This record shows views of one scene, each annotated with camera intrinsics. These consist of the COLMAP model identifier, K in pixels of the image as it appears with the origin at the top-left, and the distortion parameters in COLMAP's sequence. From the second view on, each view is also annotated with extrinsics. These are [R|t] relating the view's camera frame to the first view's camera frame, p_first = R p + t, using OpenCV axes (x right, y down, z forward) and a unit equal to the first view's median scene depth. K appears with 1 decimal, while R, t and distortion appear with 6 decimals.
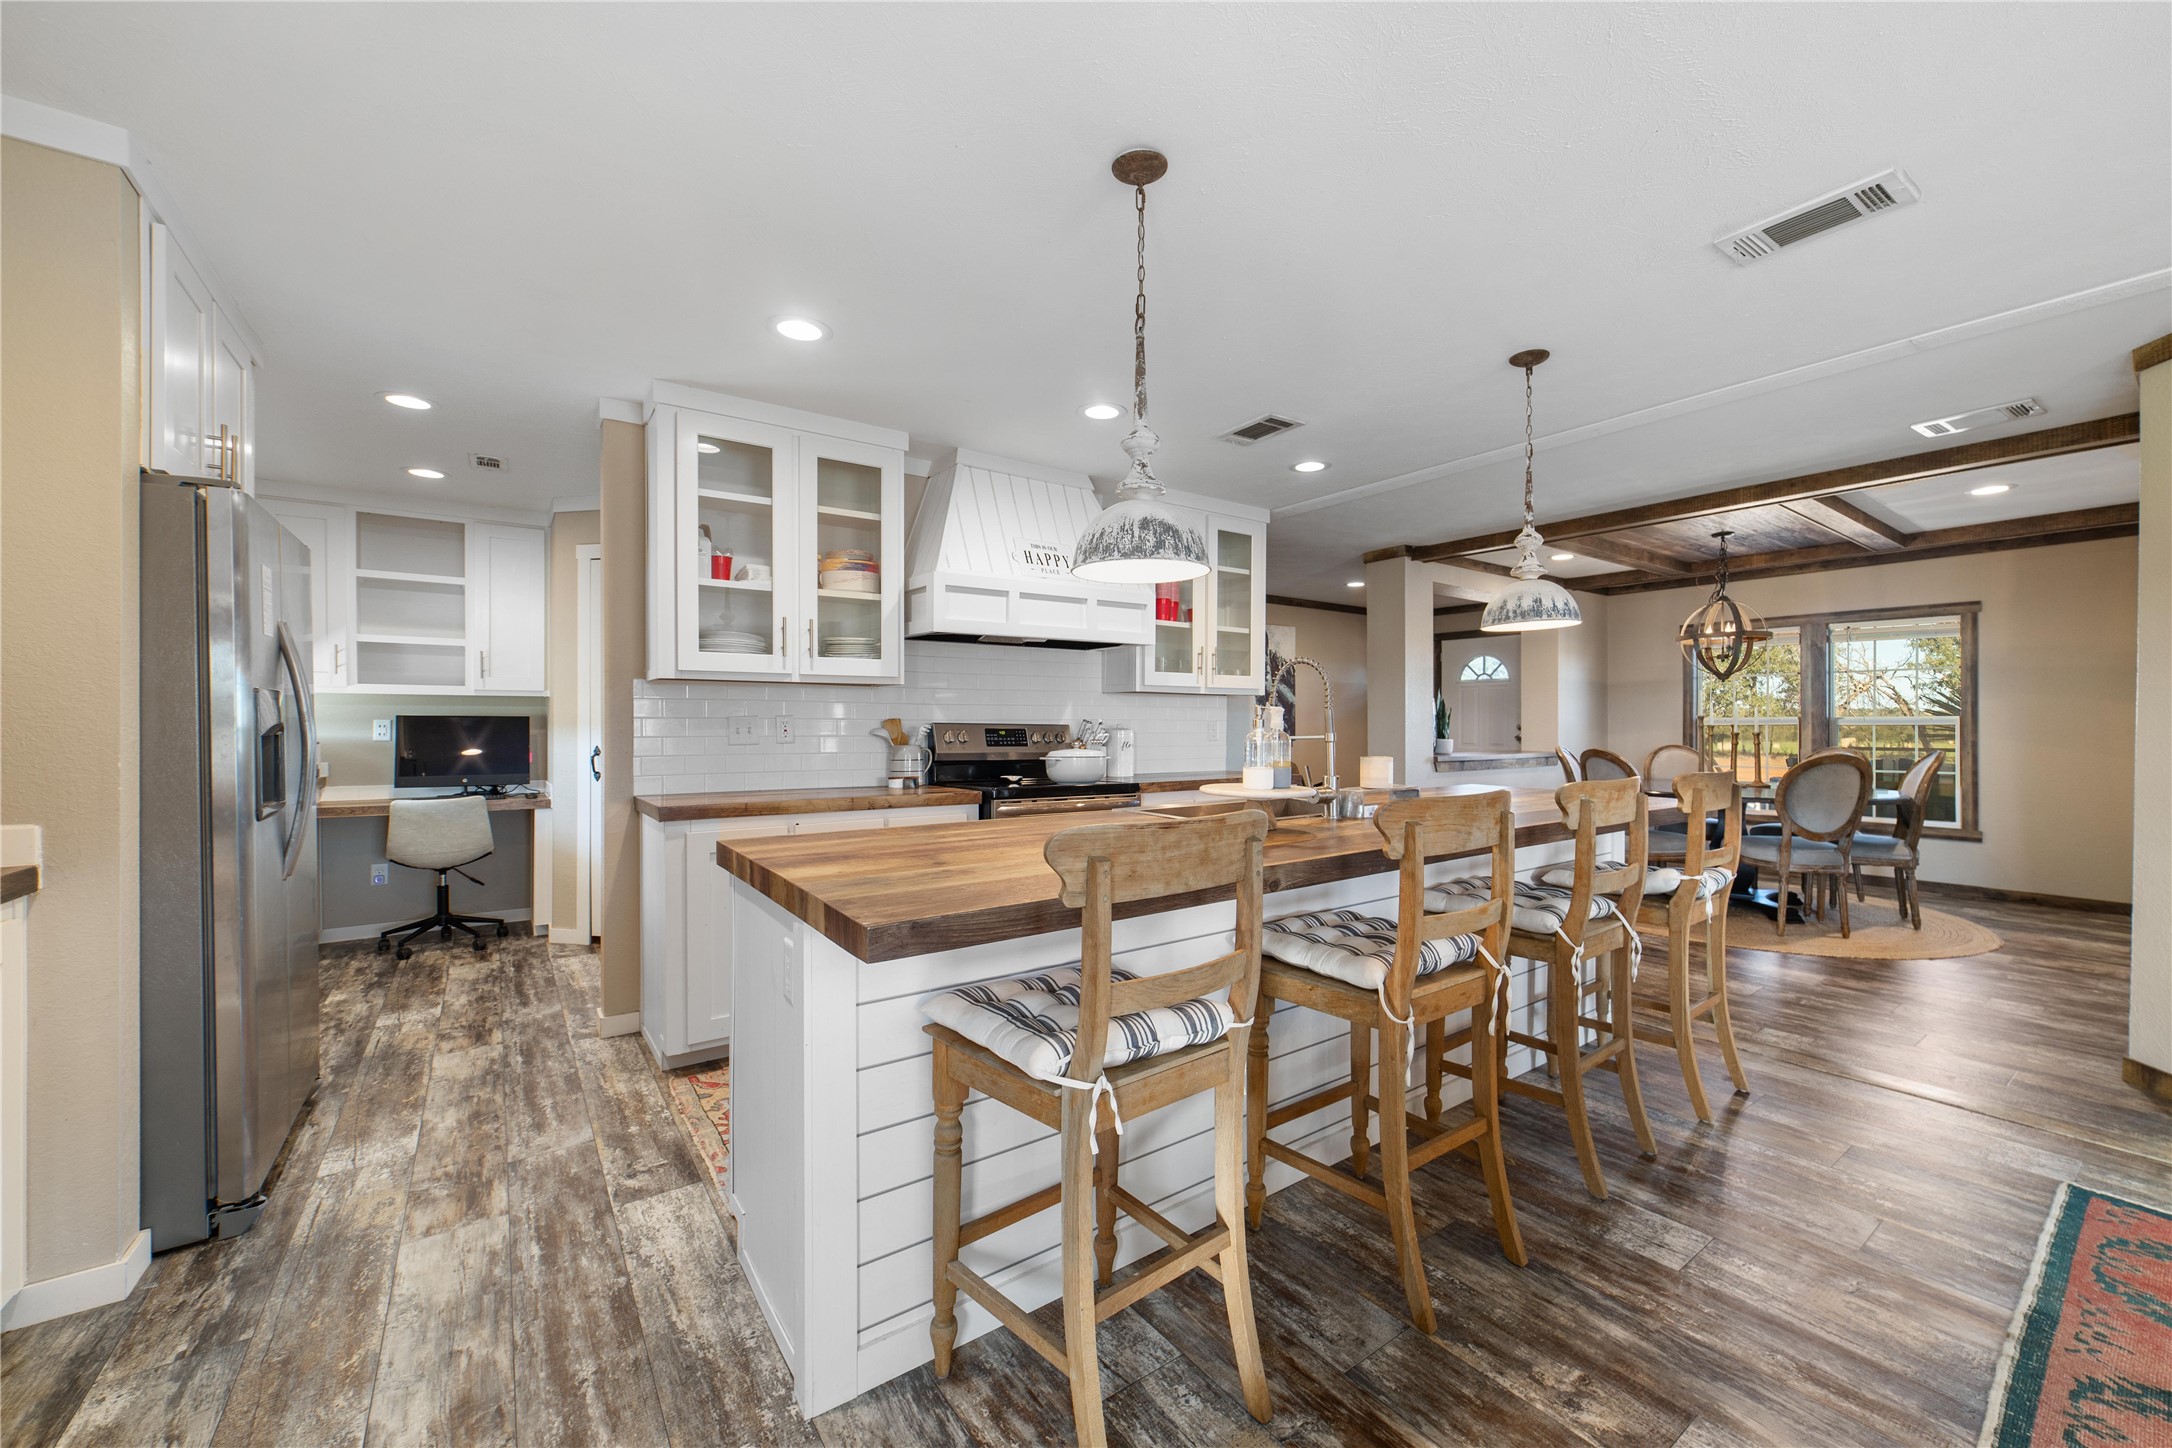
lens RADIAL K [[823.6, 0, 1101.7], [0, 823.6, 726.8], [0, 0, 1]] dist [0.000469, 0.000146]
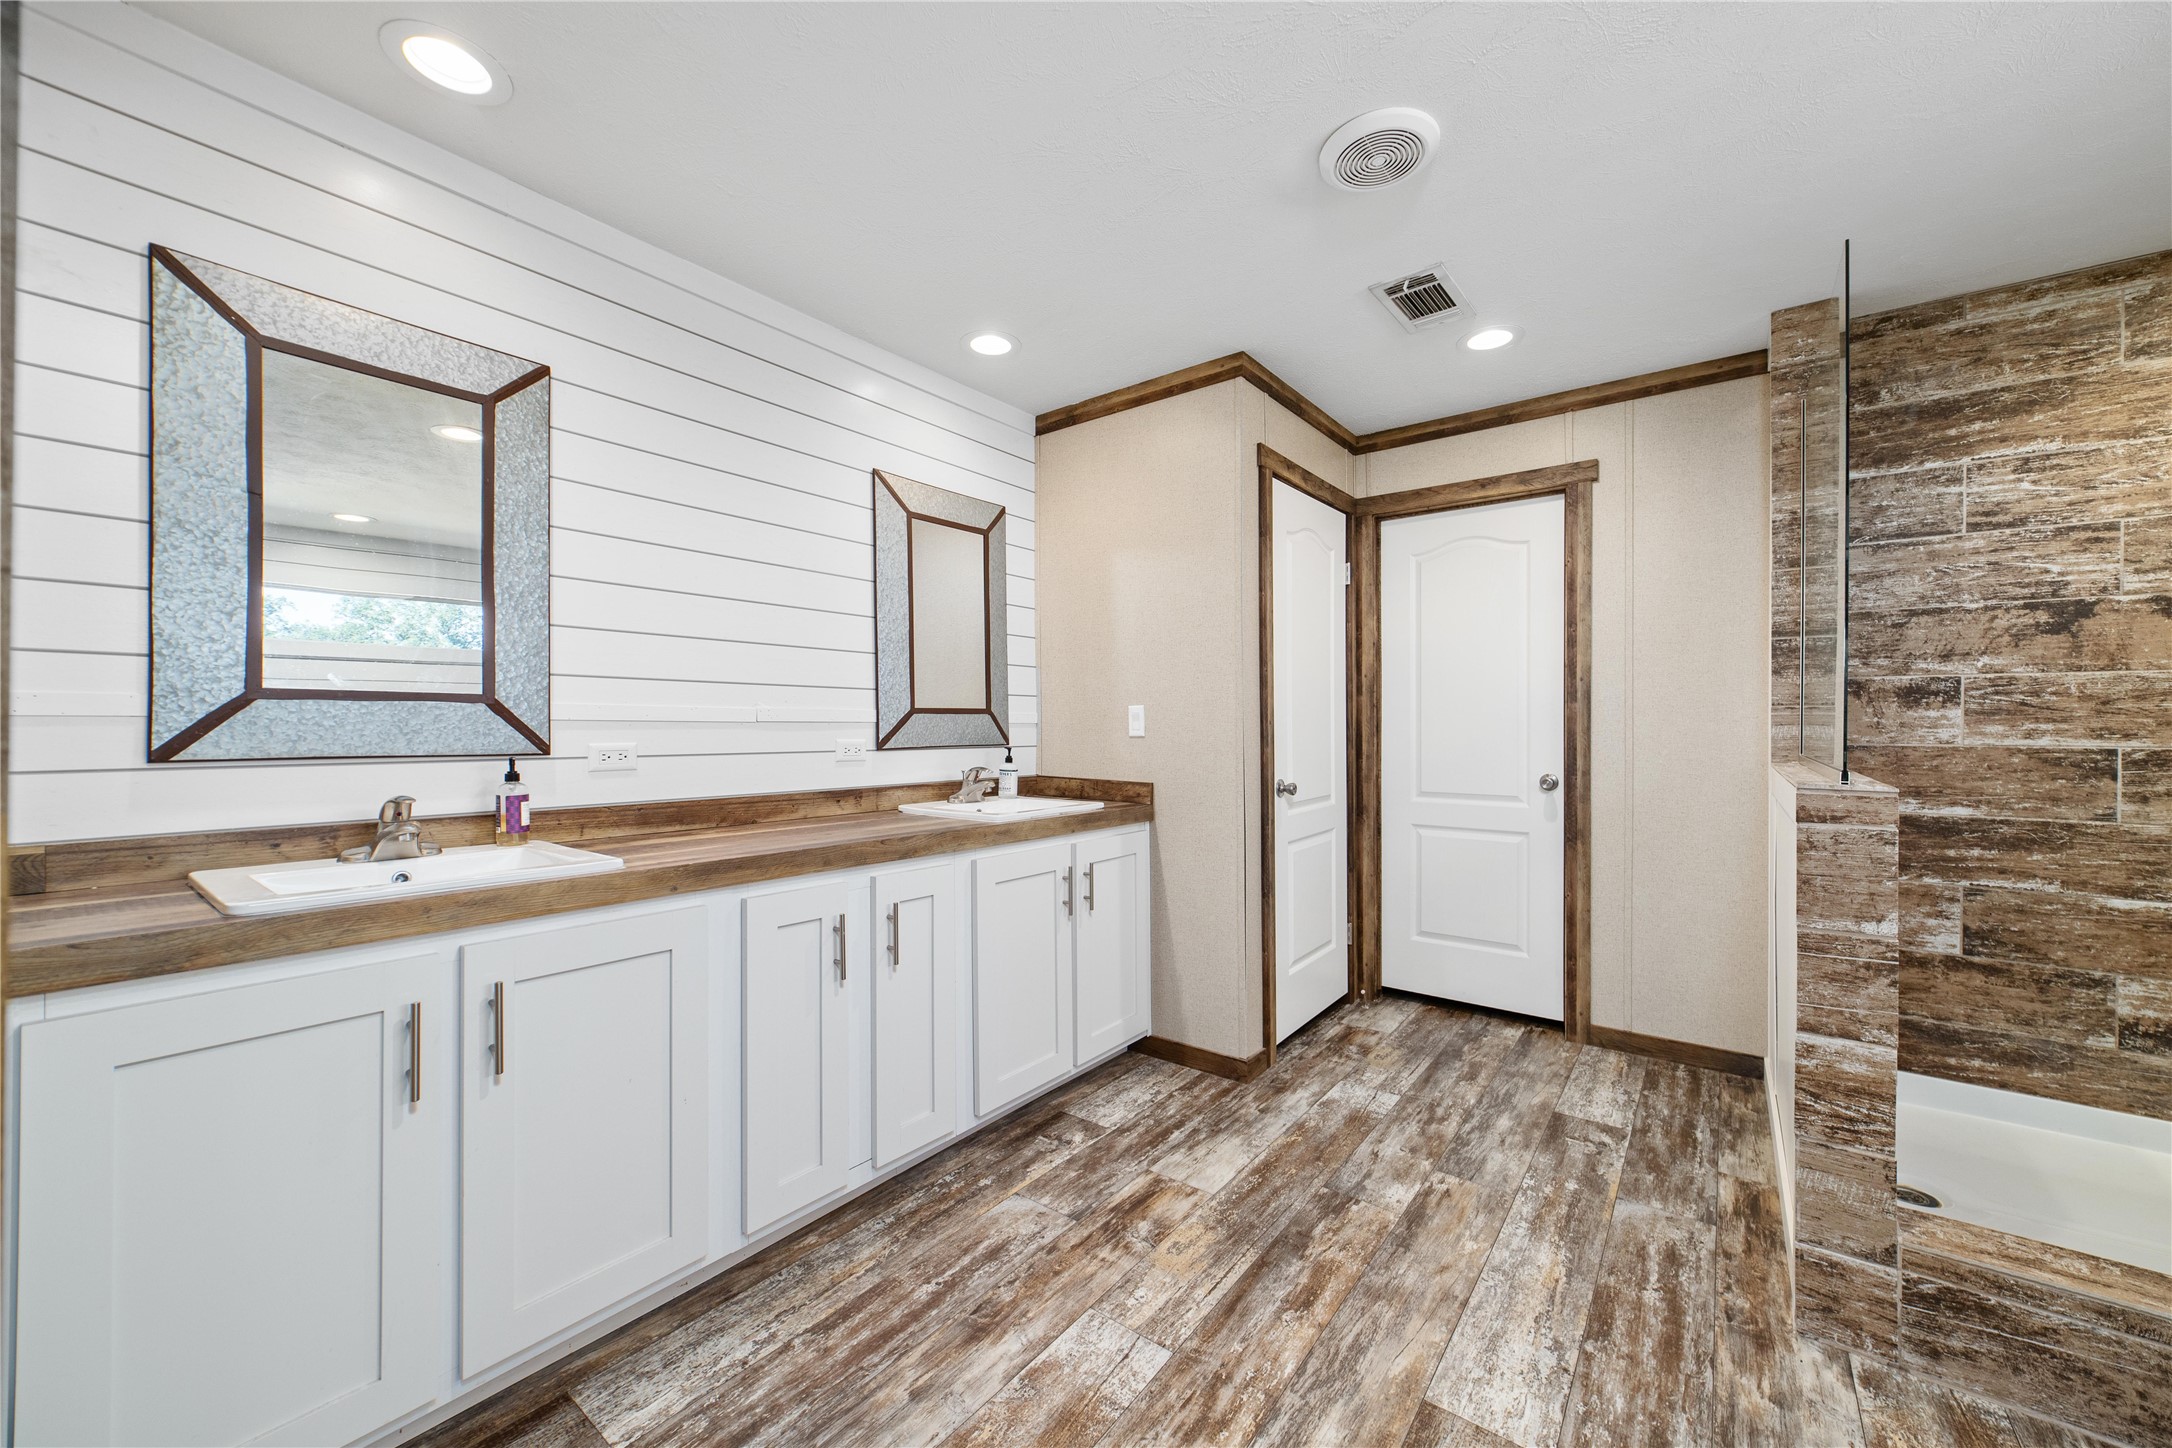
lens RADIAL K [[823.6, 0, 1102.3], [0, 823.6, 715.0], [0, 0, 1]] dist [0.000469, 0.000146]
pose [[-0.278340, 0.007340, 0.960455, -1.483953], [0.008439, 0.999951, -0.005197, -0.017737], [-0.960446, 0.006659, -0.278388, 2.000882]]
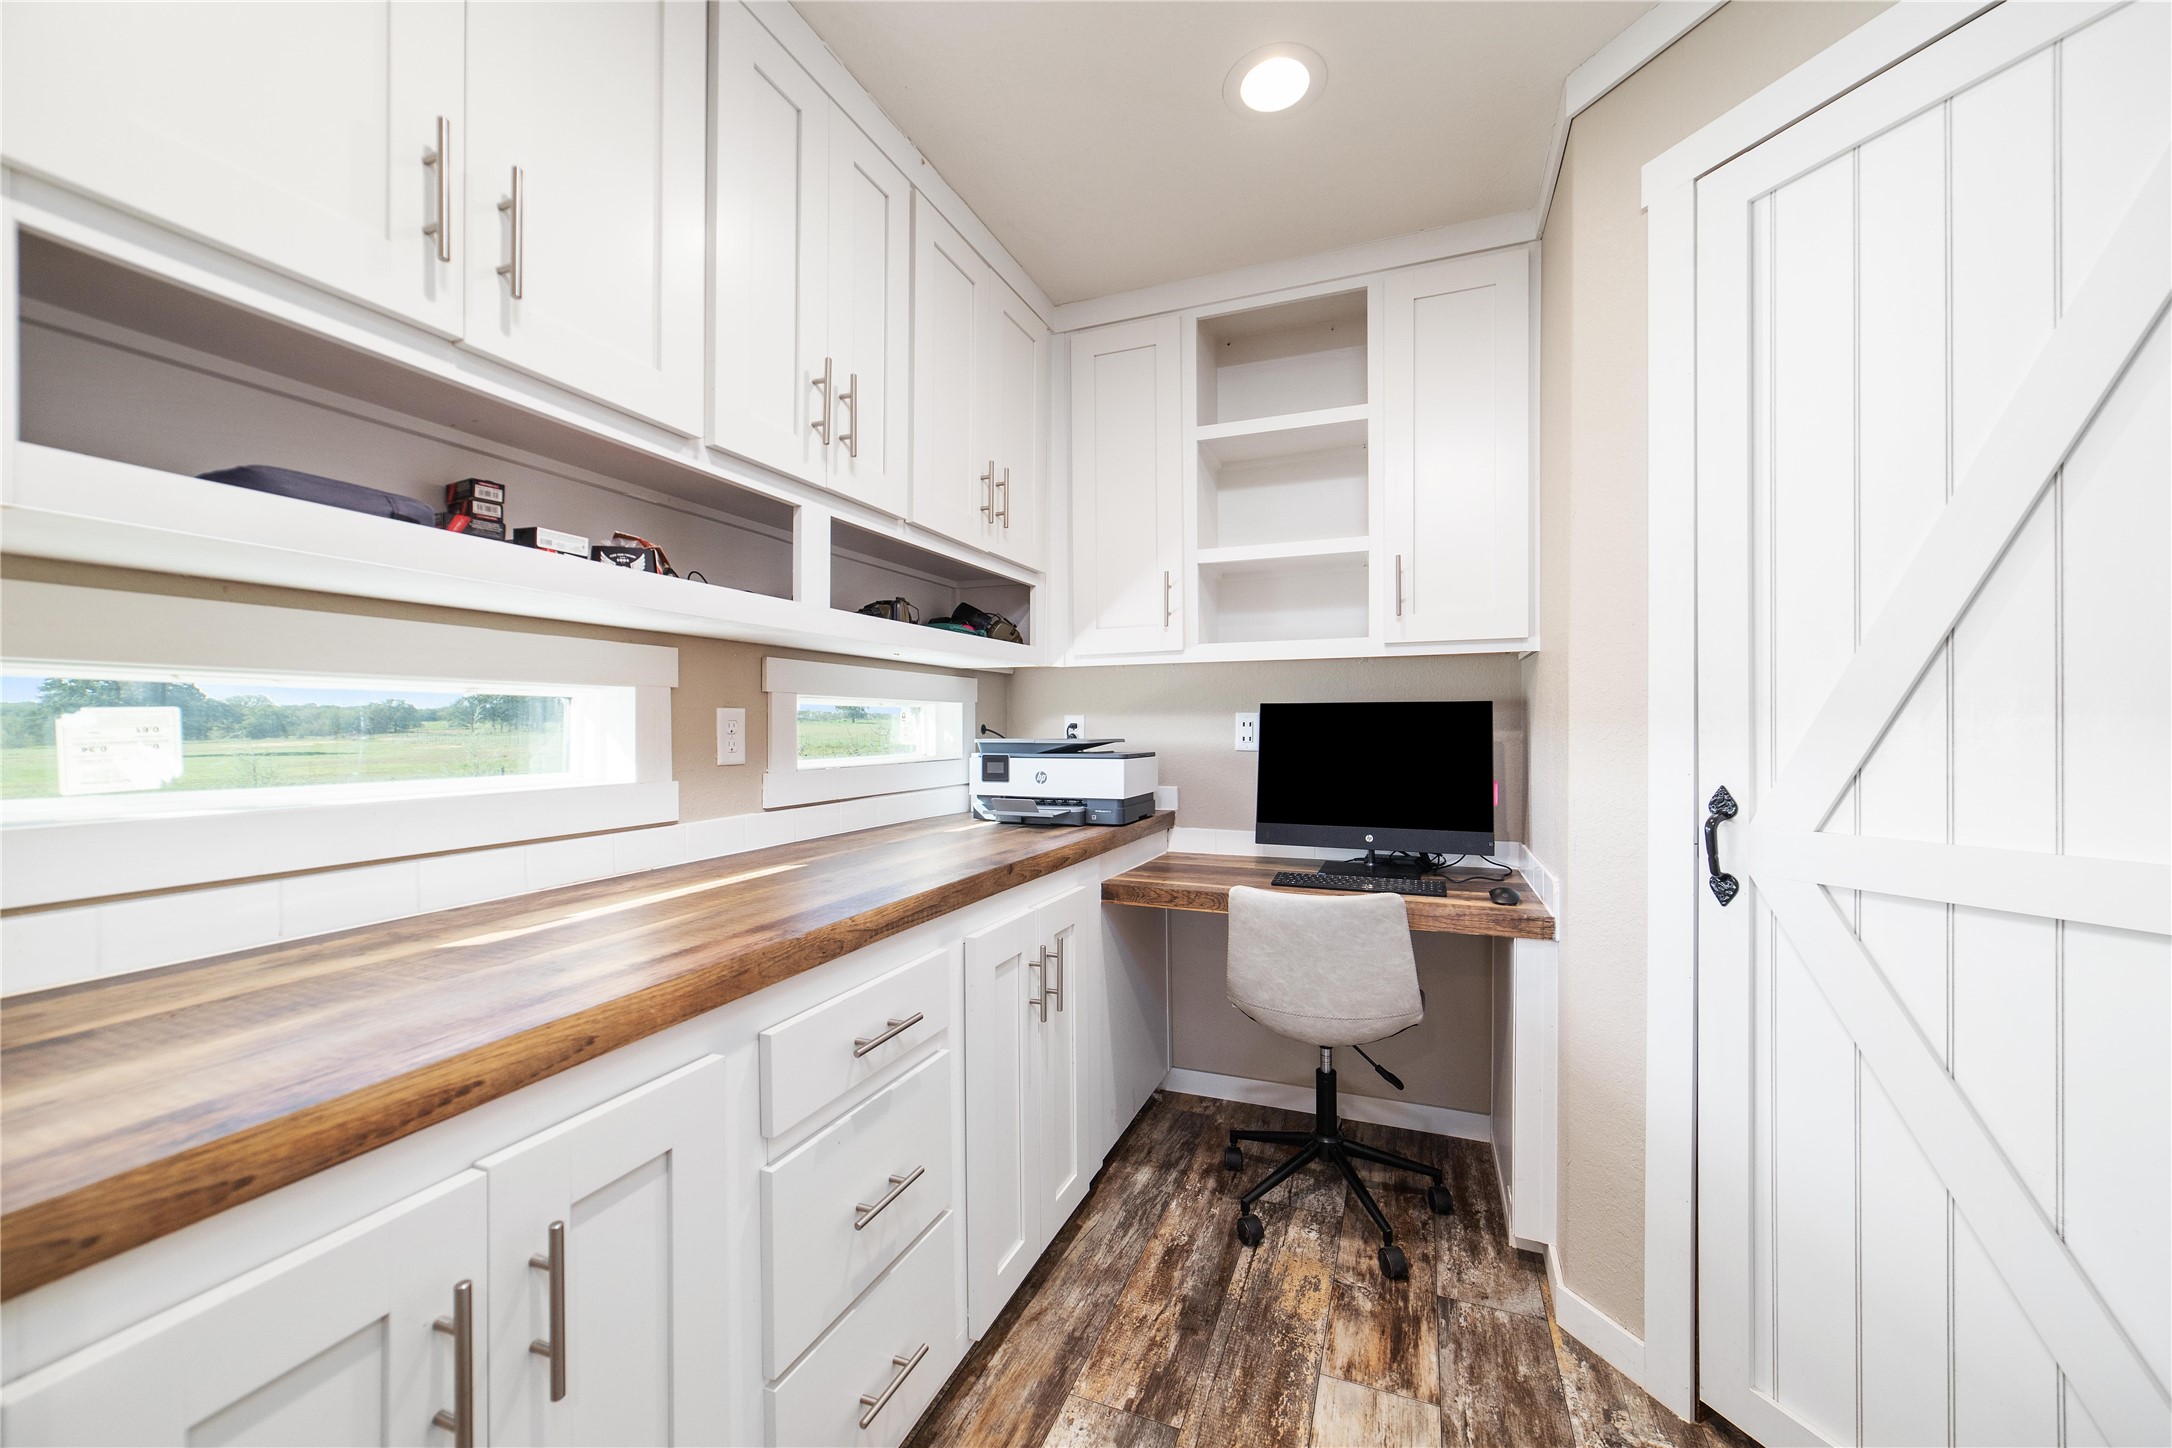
lens RADIAL K [[823.6, 0, 1093.4], [0, 823.6, 723.8], [0, 0, 1]] dist [0.000469, 0.000146]
pose [[0.529312, -0.000721, -0.848427, -0.350678], [0.001561, 0.999999, 0.000124, -0.000545], [0.848426, -0.001391, 0.529312, 0.473833]]
